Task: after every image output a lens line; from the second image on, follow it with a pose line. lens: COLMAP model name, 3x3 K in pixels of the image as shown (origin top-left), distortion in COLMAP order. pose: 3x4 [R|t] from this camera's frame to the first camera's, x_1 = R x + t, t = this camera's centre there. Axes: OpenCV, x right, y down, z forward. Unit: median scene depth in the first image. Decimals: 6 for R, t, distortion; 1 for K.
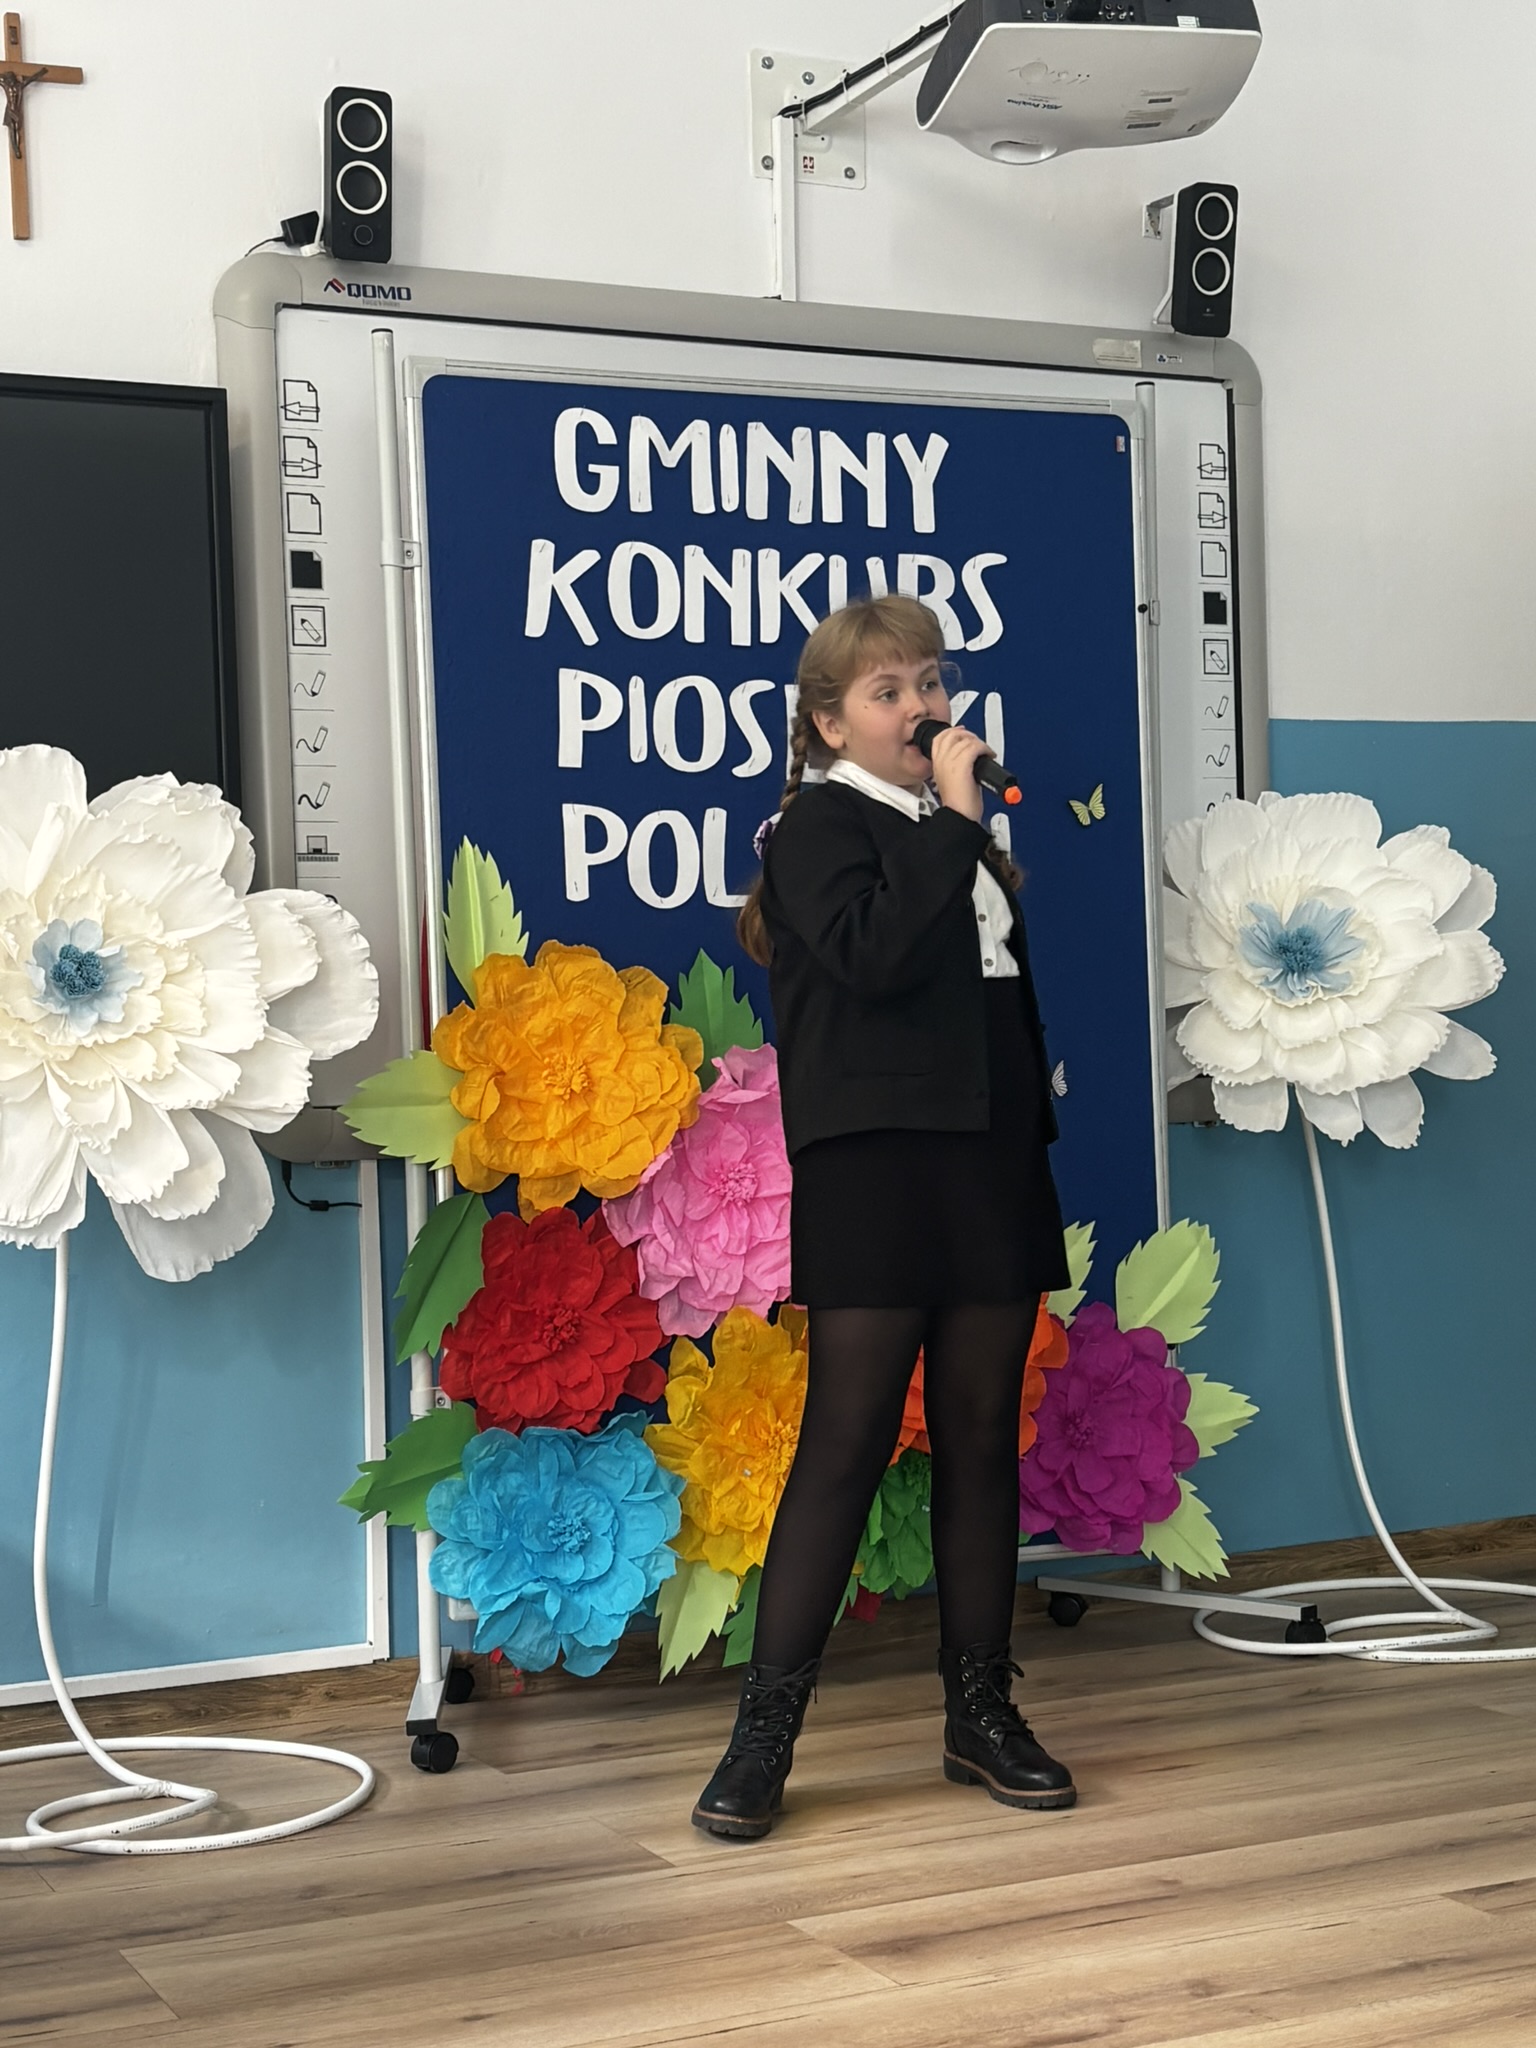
lens RADIAL K [[3095.6, 0, 781.7], [0, 3095.6, 1035.9], [0, 0, 1]] dist [0.262291, -1.122781]
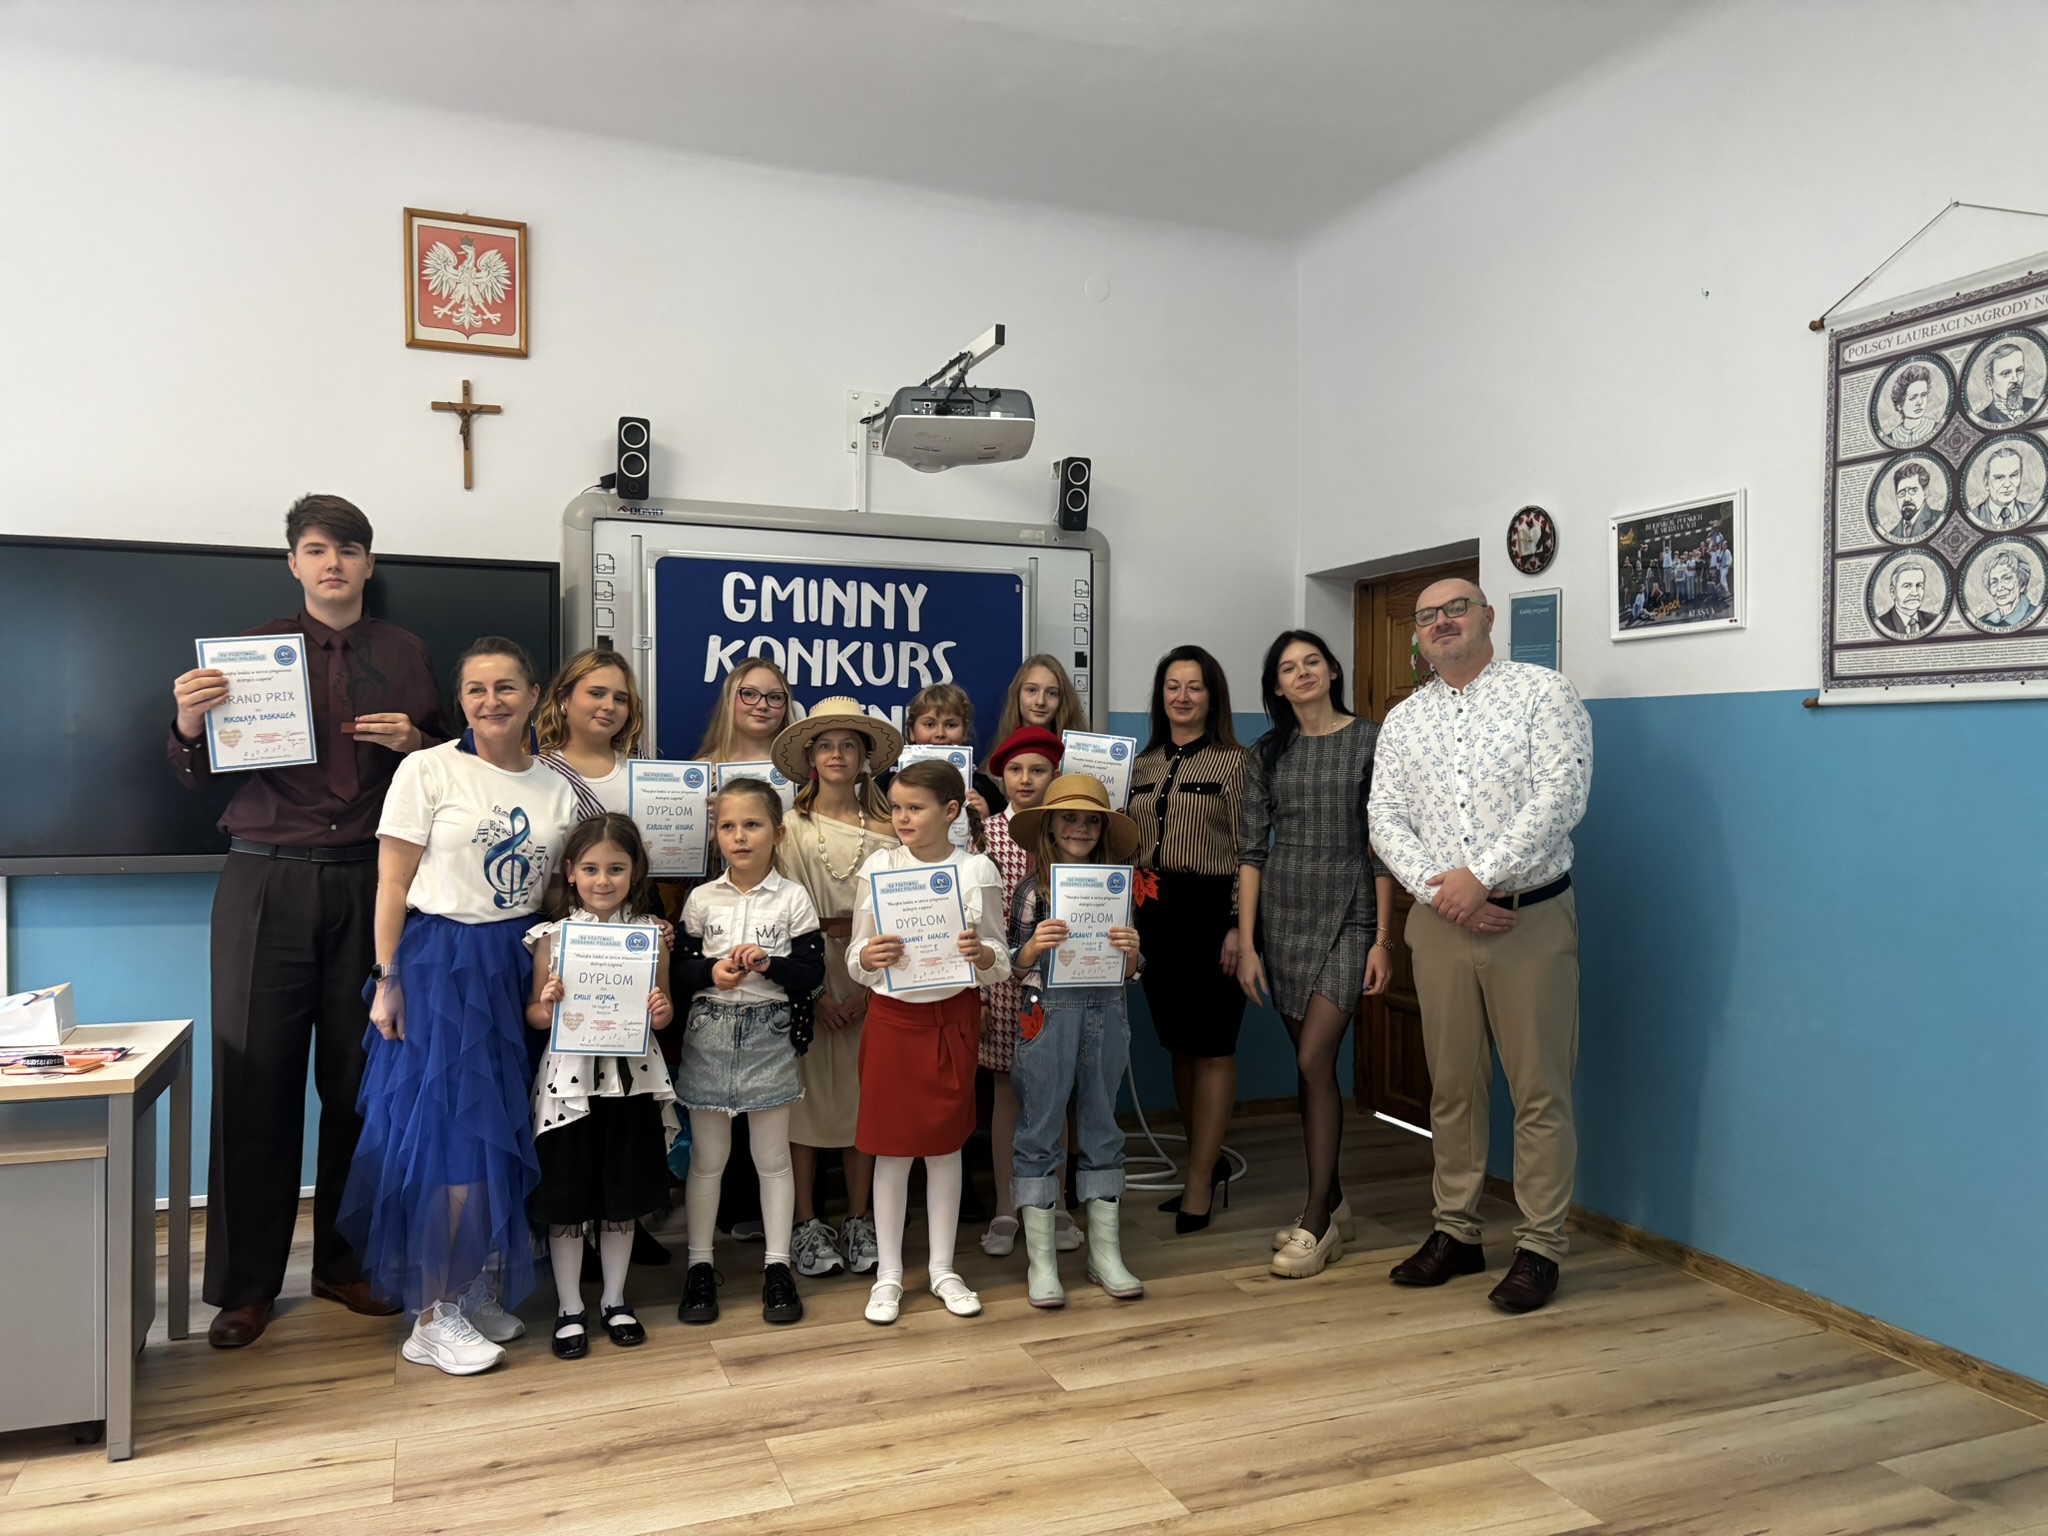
lens RADIAL K [[1557.0, 0, 1055.8], [0, 1557.0, 769.9], [0, 0, 1]] dist [0.169843, -0.341275]
pose [[0.998370, 0.034831, -0.045209, 0.197729], [-0.034009, 0.999244, 0.018827, -0.095929], [0.045831, -0.017258, 0.998800, -0.035034]]
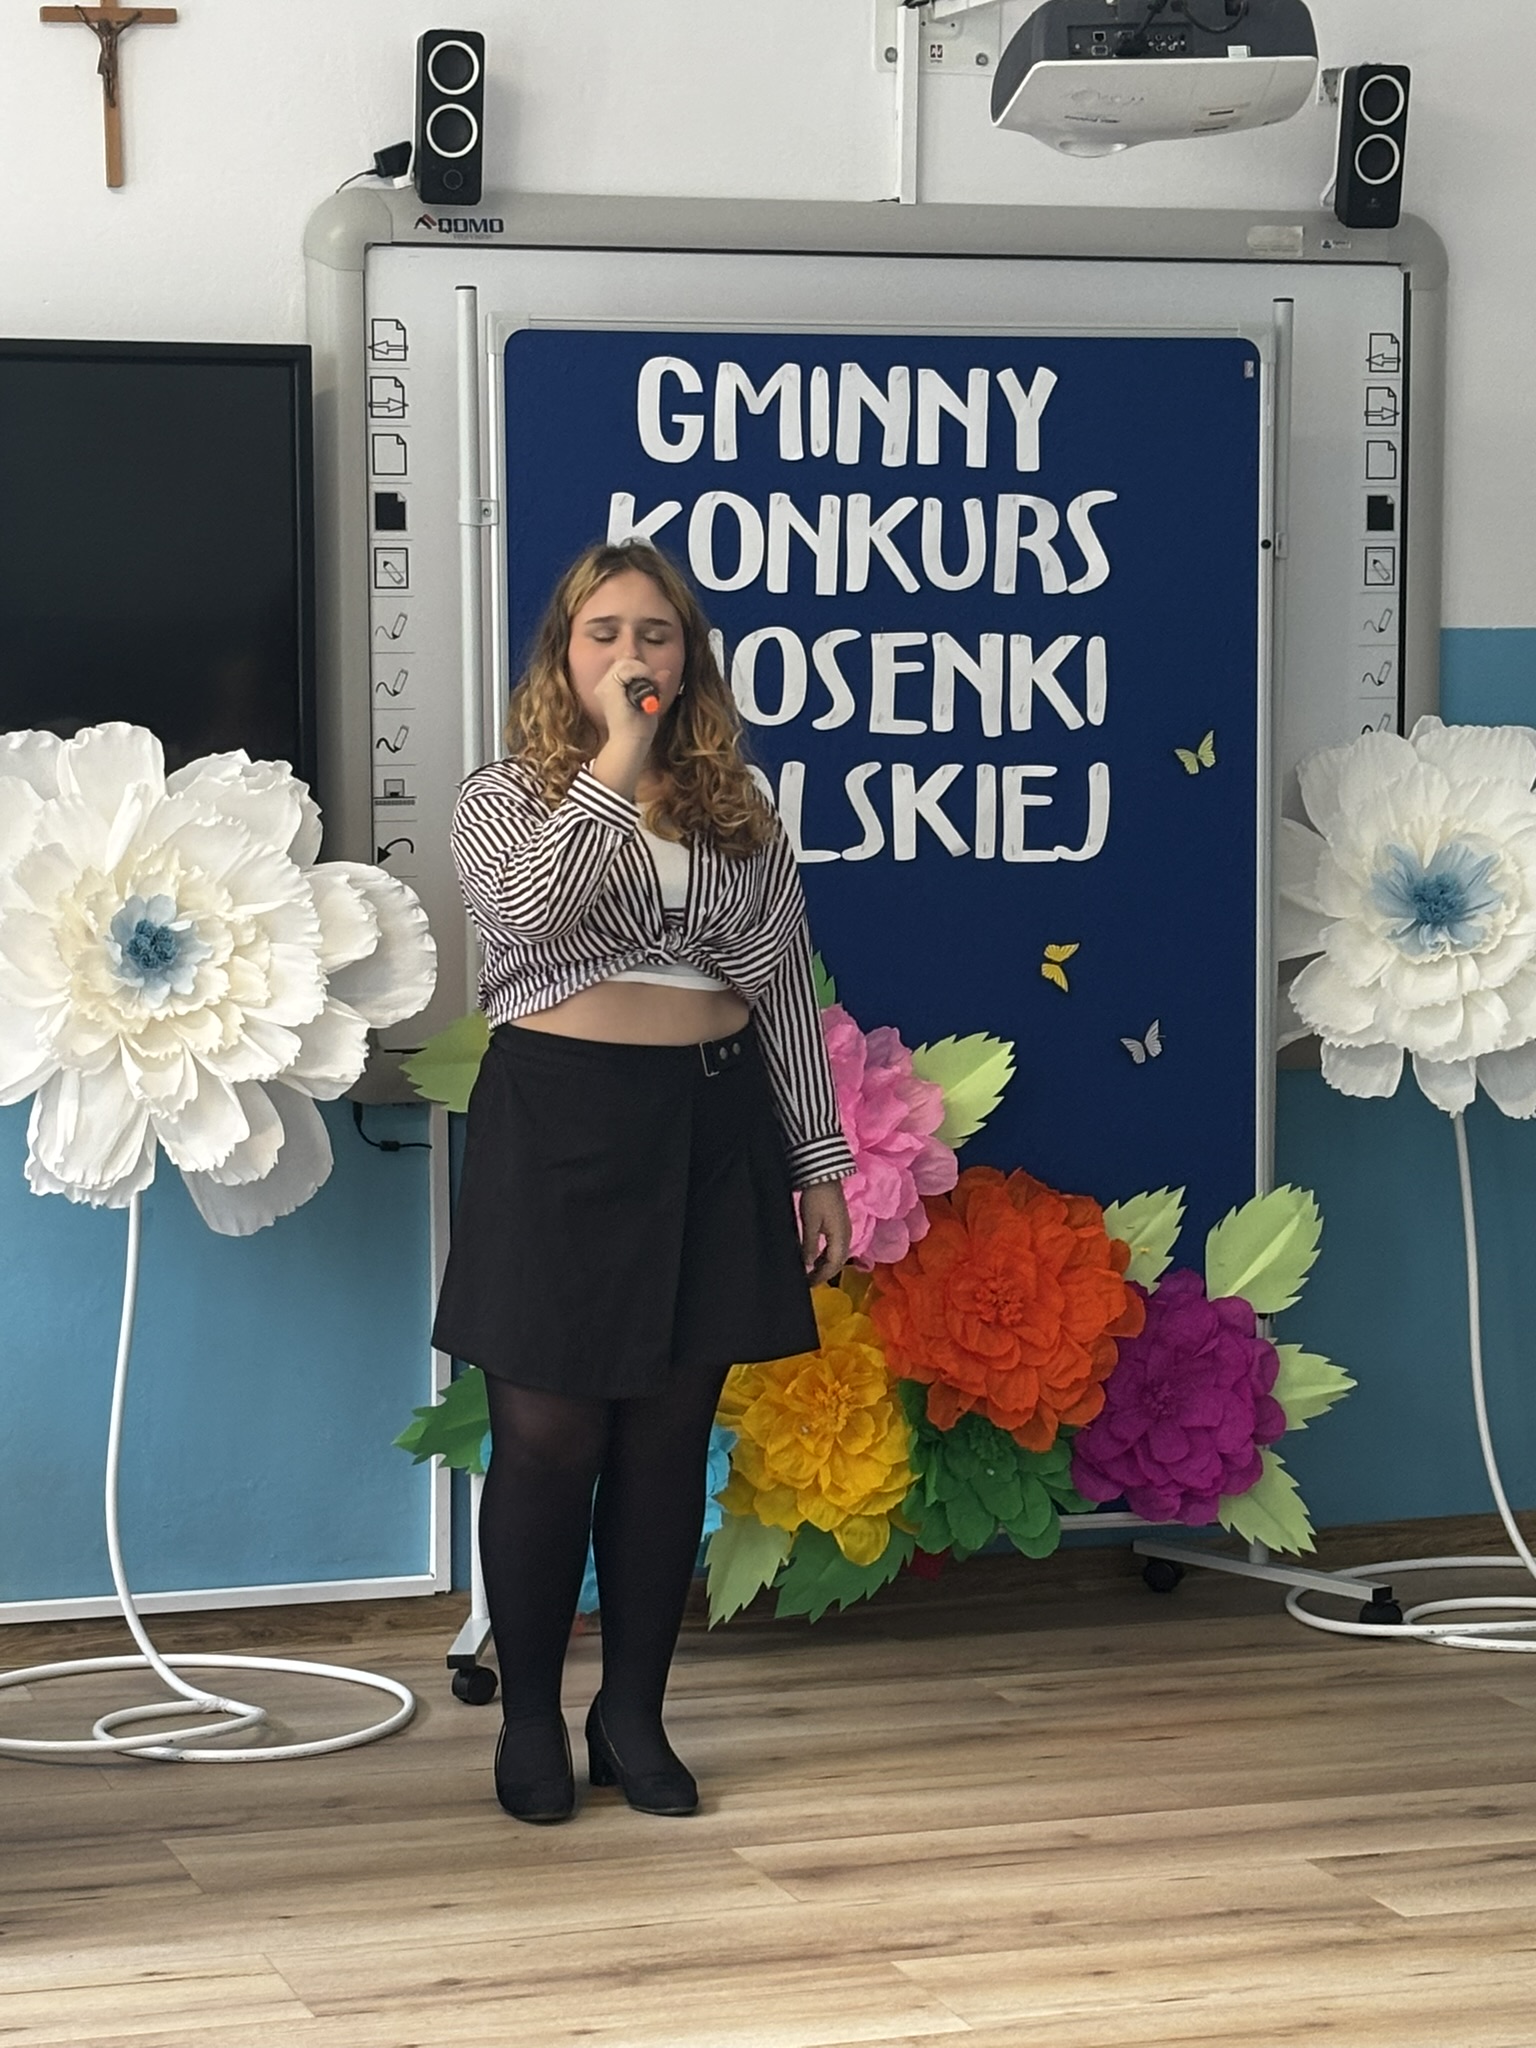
lens RADIAL K [[5003.6, 0, 769.0], [0, 5003.6, 1060.1], [0, 0, 1]] dist [0.252677, -1.233475]
pose [[0.992525, 0.040251, -0.115214, 0.158654], [-0.028370, 0.994280, 0.102966, -0.143654], [0.118700, -0.098928, 0.987990, -0.581745]]
